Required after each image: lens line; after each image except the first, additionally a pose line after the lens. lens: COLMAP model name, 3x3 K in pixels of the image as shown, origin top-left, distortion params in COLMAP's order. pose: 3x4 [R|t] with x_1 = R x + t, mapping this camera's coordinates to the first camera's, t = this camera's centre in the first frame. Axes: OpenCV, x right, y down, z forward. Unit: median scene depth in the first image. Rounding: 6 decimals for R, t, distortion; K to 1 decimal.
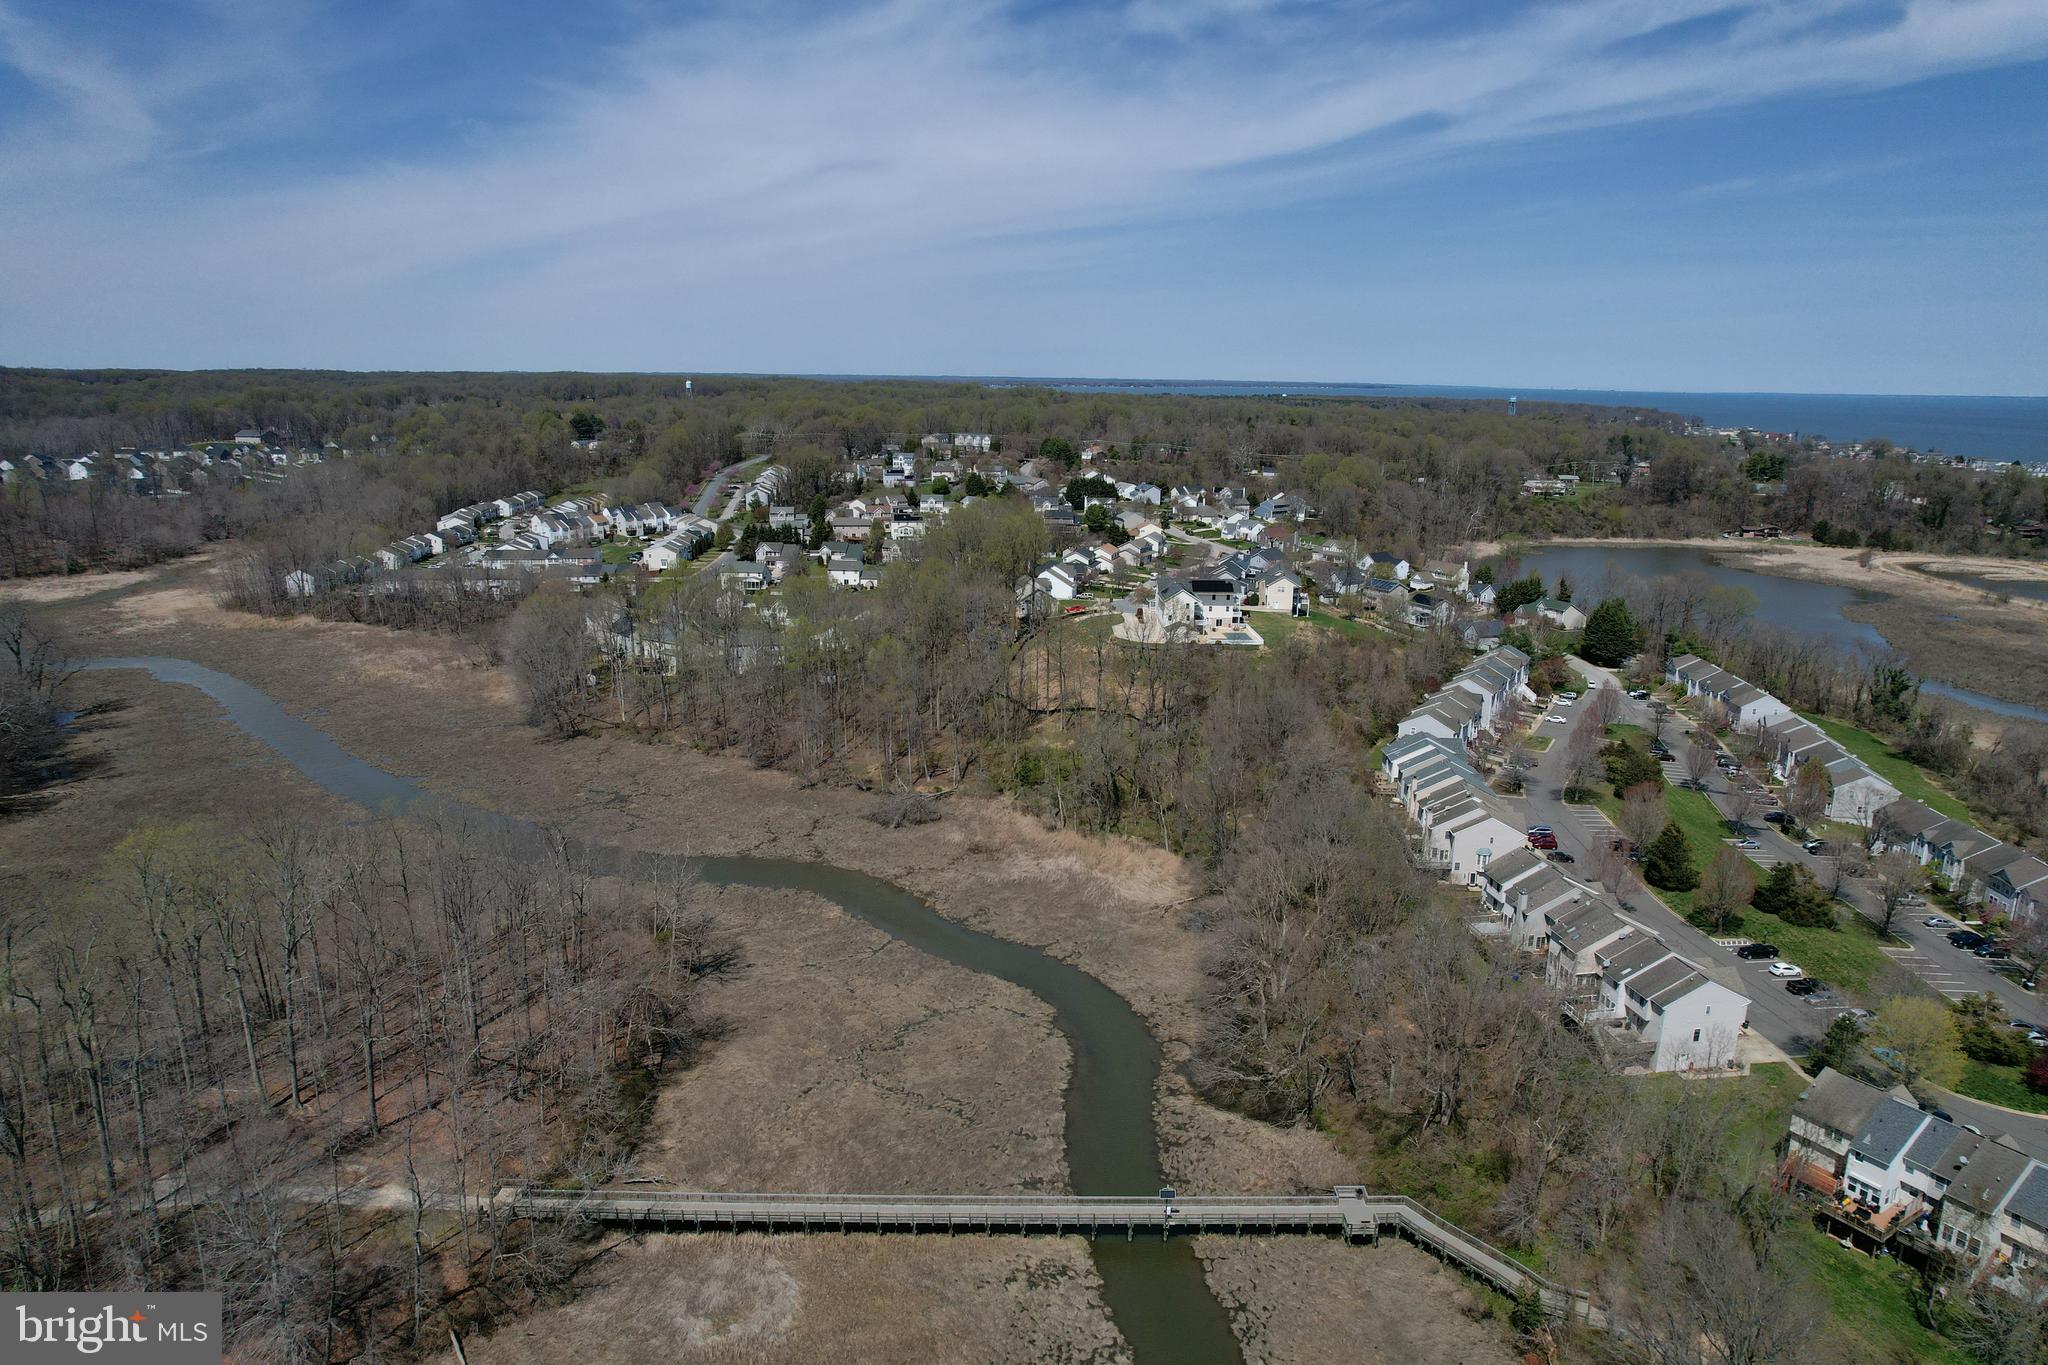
lens RADIAL K [[1304.8, 0, 1024.3], [0, 1304.8, 673.7], [0, 0, 1]] dist [-0.054084, 0.011488]
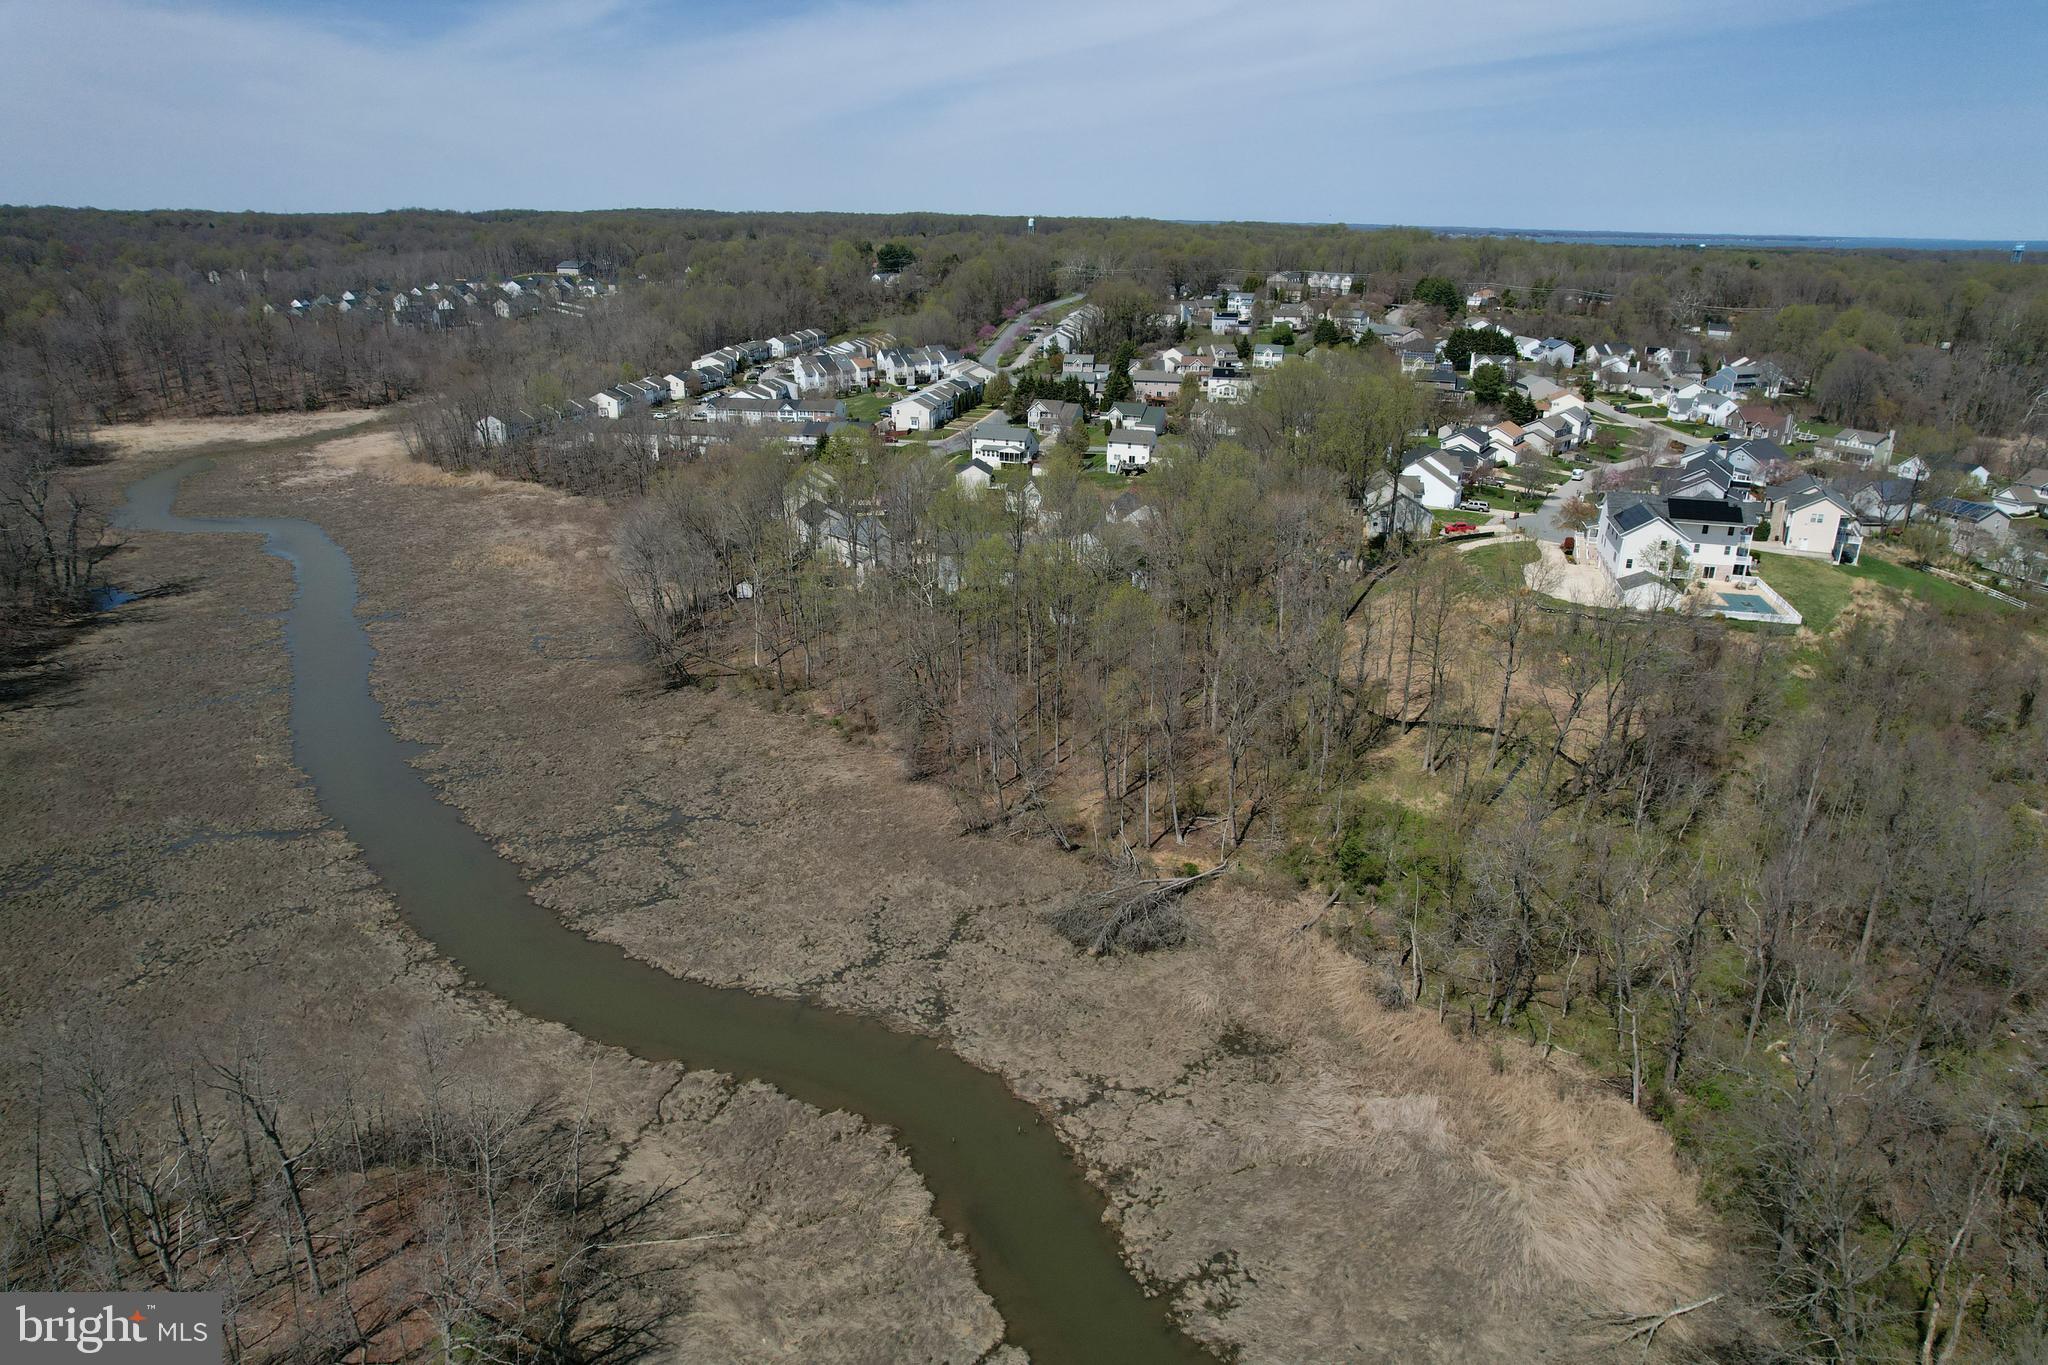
lens RADIAL K [[1304.8, 0, 1029.1], [0, 1304.8, 697.3], [0, 0, 1]] dist [-0.054084, 0.011488]
pose [[0.965987, 0.089252, -0.242700, -0.001987], [-0.057925, 0.989383, 0.133292, -0.028667], [0.252019, -0.114700, 0.960901, 0.234423]]
